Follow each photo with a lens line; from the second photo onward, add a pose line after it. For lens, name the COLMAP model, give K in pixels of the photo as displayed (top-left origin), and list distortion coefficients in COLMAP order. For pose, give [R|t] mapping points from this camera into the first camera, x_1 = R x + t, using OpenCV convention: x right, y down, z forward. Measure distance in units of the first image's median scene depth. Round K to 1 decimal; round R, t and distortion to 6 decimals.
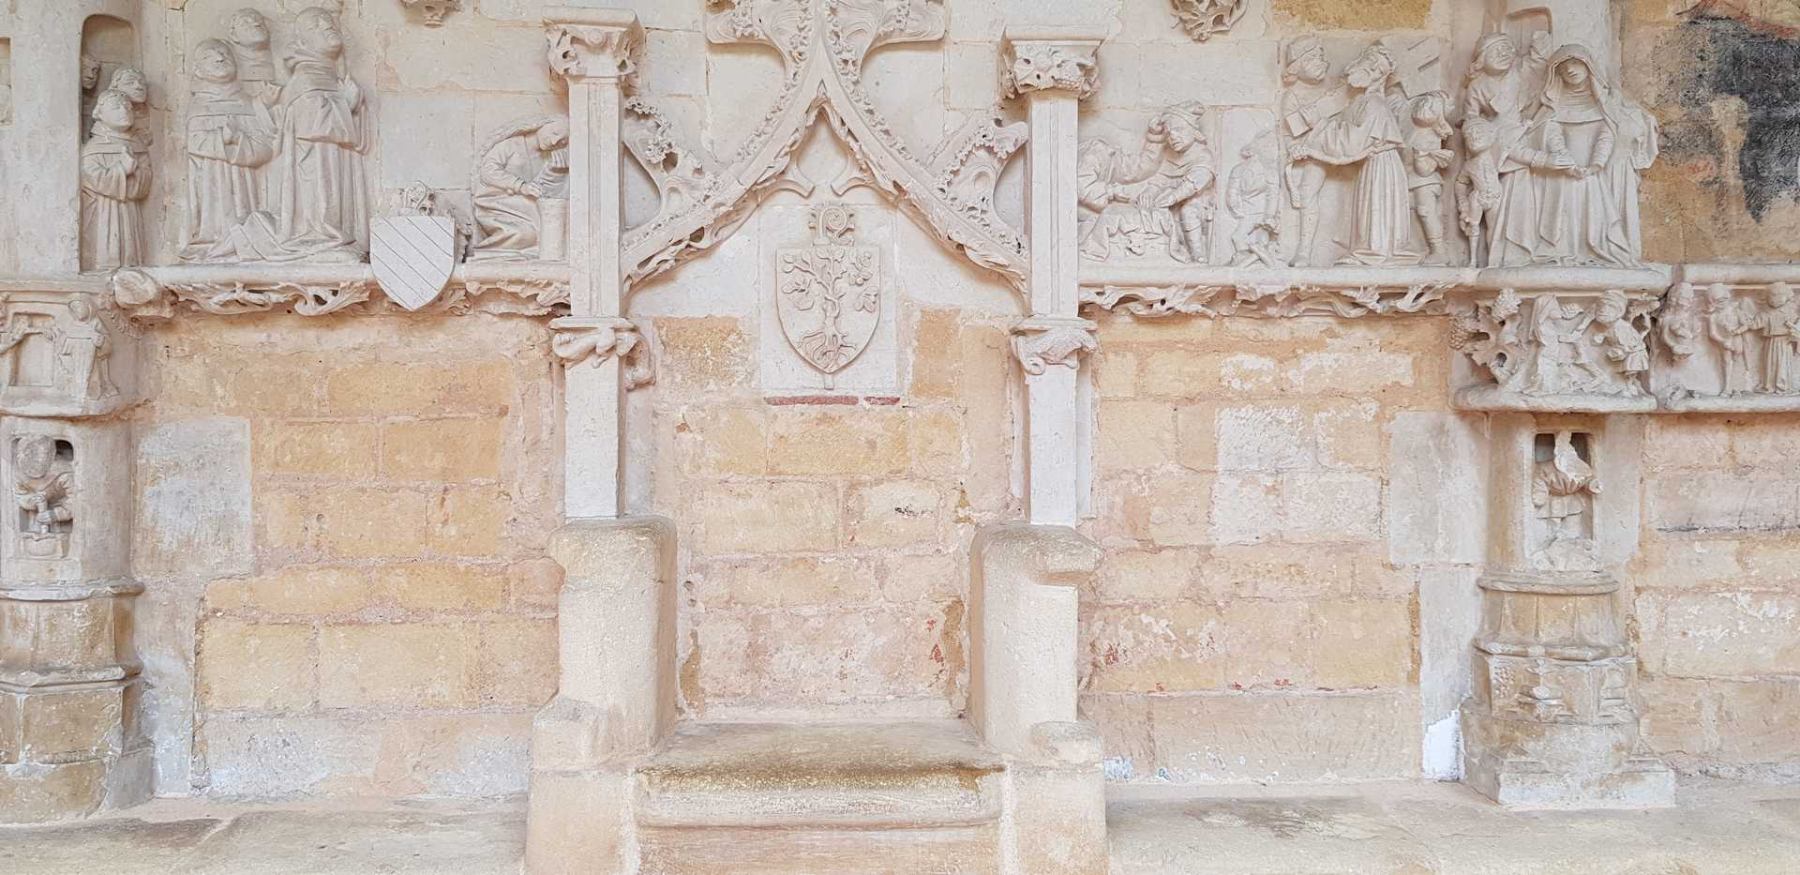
lens RADIAL K [[1358.2, 0, 900.0], [0, 1358.2, 437.5], [0, 0, 1]] dist [0.143361, -0.313639]
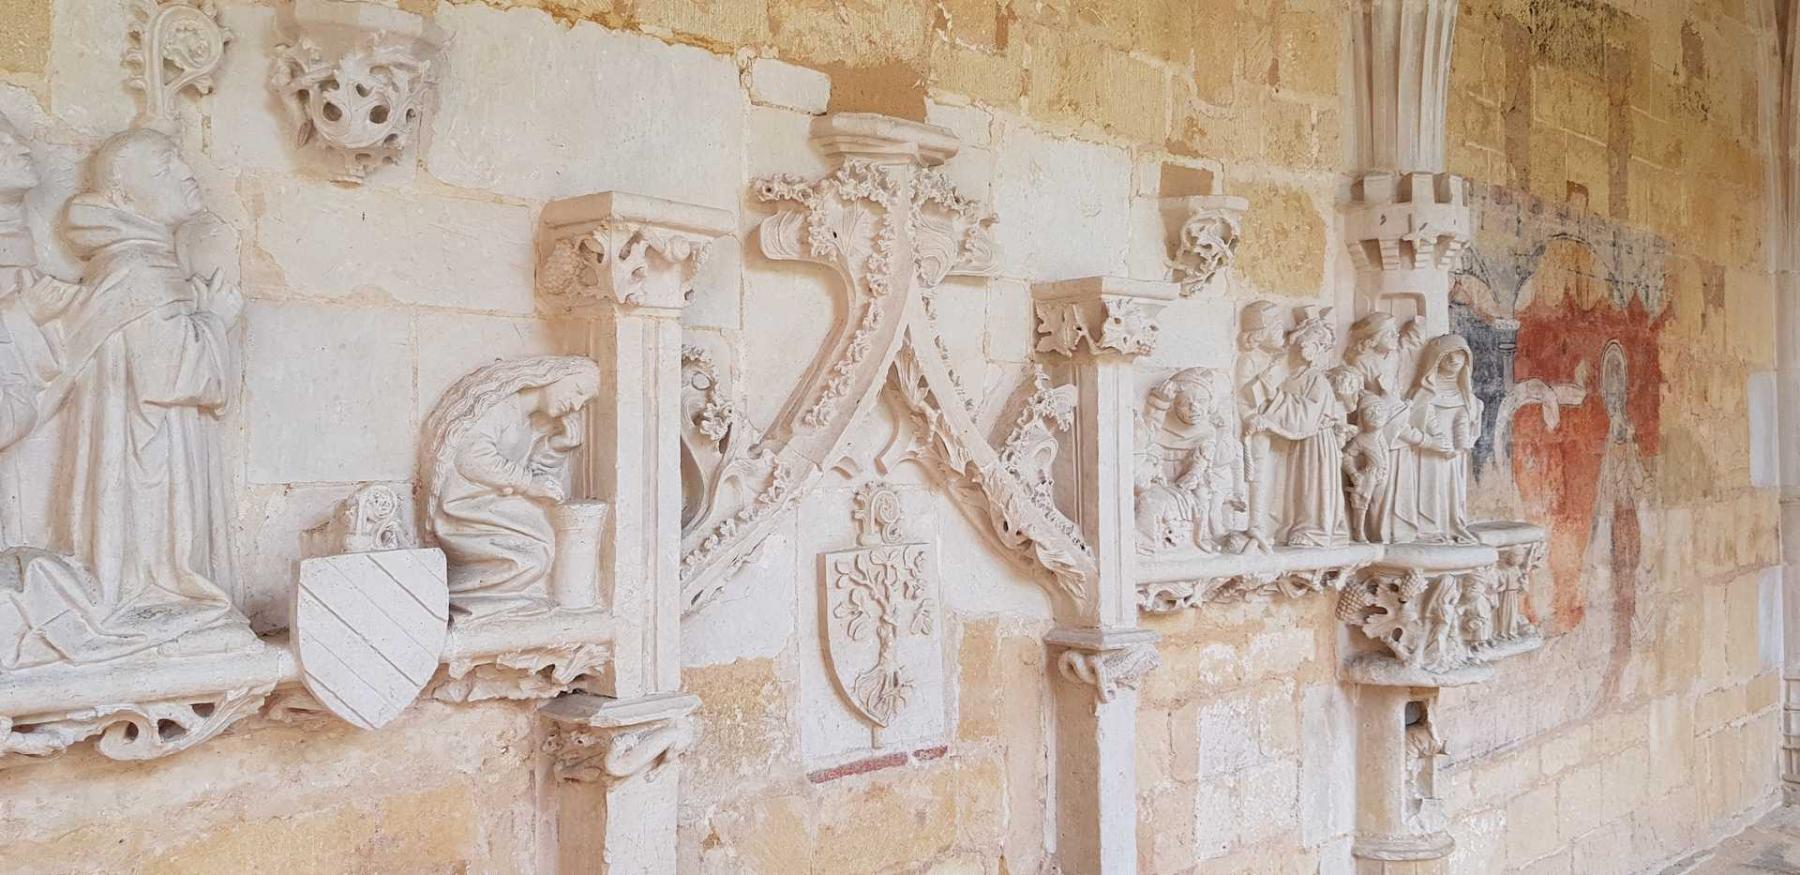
lens RADIAL K [[1422.5, 0, 900.0], [0, 1422.5, 437.5], [0, 0, 1]] dist [0.050786, -0.095222]
pose [[0.771383, 0.009371, 0.636303, -0.516506], [0.015883, 0.999297, -0.033972, -0.171563], [-0.636173, 0.036312, 0.770691, 0.418660]]
